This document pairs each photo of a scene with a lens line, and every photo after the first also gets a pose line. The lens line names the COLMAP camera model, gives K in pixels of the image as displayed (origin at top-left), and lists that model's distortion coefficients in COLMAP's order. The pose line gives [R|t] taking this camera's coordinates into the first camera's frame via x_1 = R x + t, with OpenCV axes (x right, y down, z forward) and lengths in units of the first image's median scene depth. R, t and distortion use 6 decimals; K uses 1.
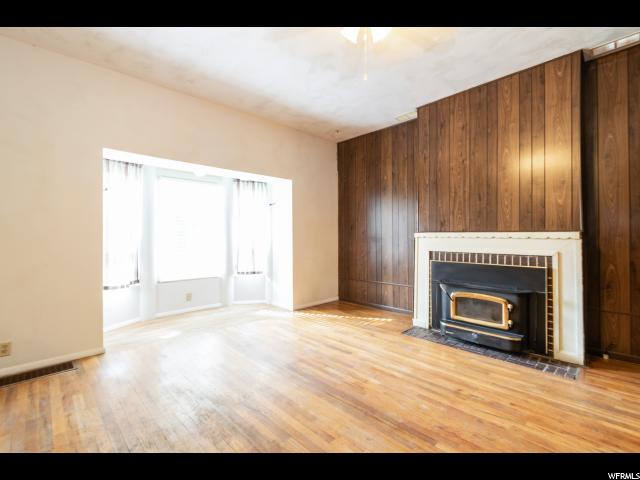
lens RADIAL K [[284.9, 0, 312.0], [0, 284.9, 231.3], [0, 0, 1]] dist [0.001943, -0.001450]
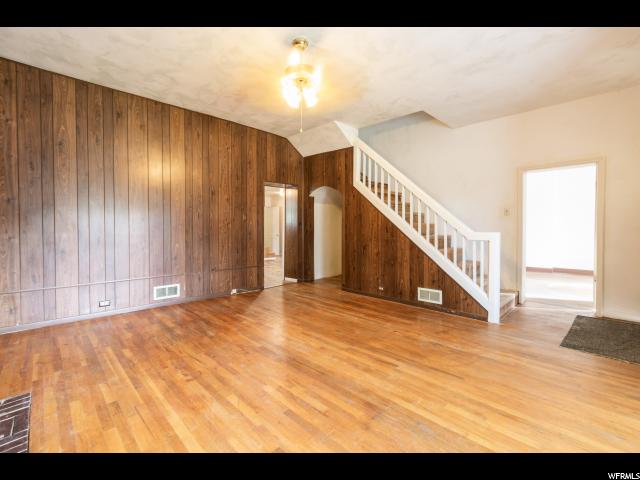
lens RADIAL K [[284.9, 0, 312.0], [0, 284.9, 231.3], [0, 0, 1]] dist [0.001943, -0.001450]
pose [[-0.999975, -0.000721, -0.007048, 0.100647], [-0.000681, 0.999984, -0.005701, 0.049074], [0.007052, -0.005696, -0.999959, 1.992384]]
